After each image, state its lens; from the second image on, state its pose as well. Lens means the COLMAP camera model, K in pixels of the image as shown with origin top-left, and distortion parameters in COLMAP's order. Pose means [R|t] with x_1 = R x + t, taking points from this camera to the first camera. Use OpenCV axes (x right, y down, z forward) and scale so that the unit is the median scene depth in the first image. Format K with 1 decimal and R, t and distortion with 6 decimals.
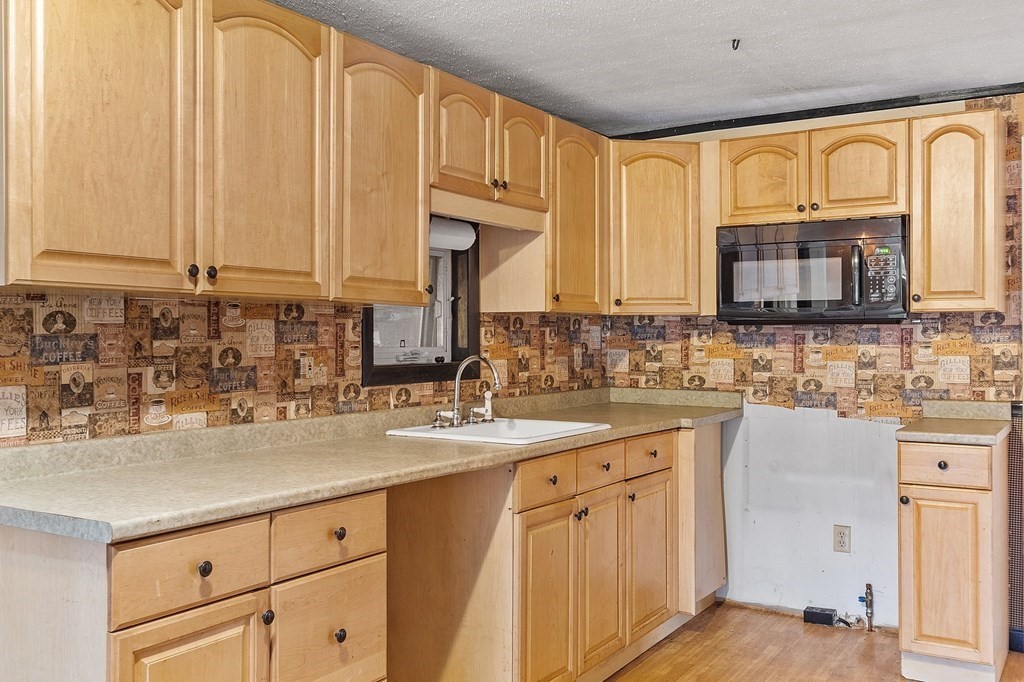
lens RADIAL K [[925.9, 0, 509.1], [0, 925.9, 335.5], [0, 0, 1]] dist [0.005748, 0.006541]
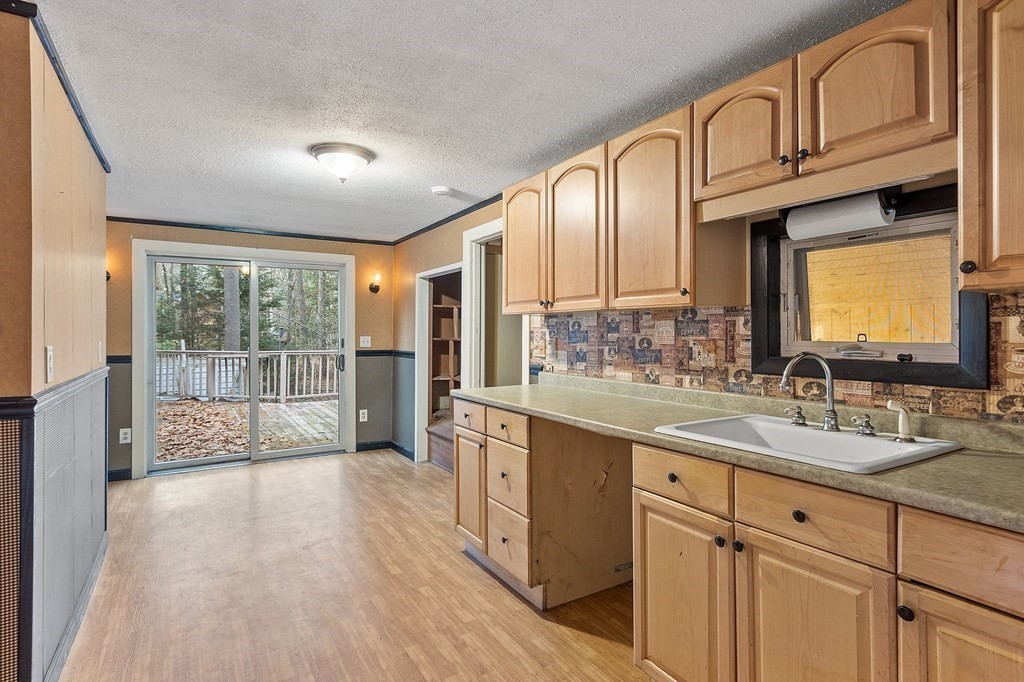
lens RADIAL K [[517.5, 0, 497.9], [0, 517.5, 327.8], [0, 0, 1]] dist [-0.004435, -0.000366]
pose [[-0.445482, -0.002779, -0.895287, 0.500038], [0.008604, 0.999936, -0.007384, -0.000582], [0.895250, -0.010992, -0.445429, 0.869932]]
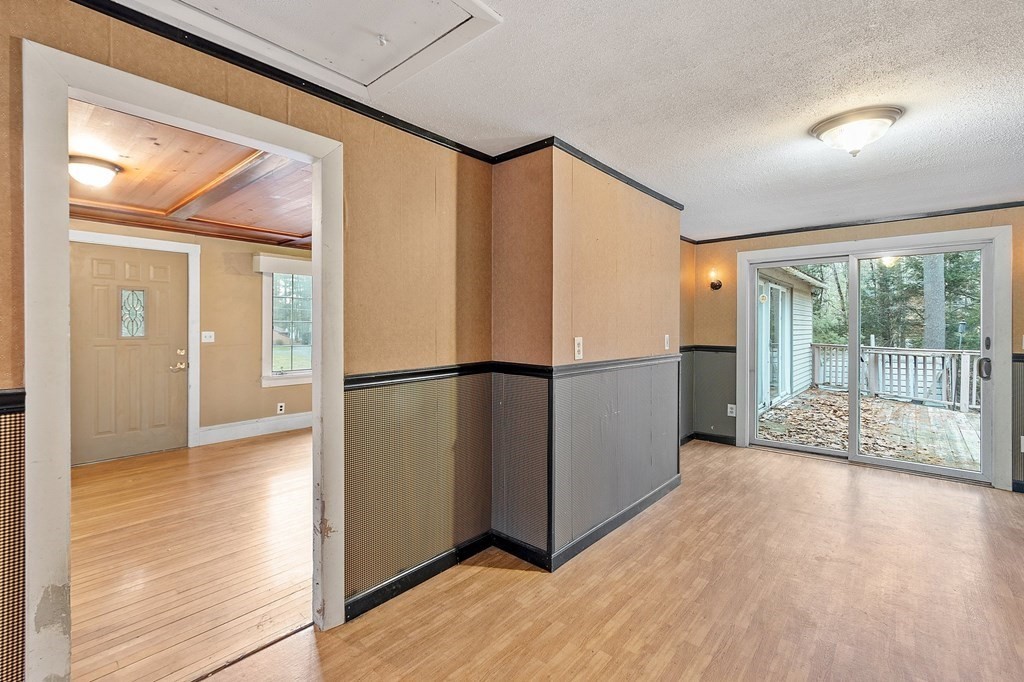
lens RADIAL K [[447.6, 0, 491.9], [0, 447.6, 329.2], [0, 0, 1]] dist [-0.000773, 0.000157]
pose [[-0.983608, 0.000647, 0.180317, 0.258242], [0.000605, 1.000000, -0.000288, -0.002918], [-0.180317, -0.000175, -0.983608, 0.973978]]
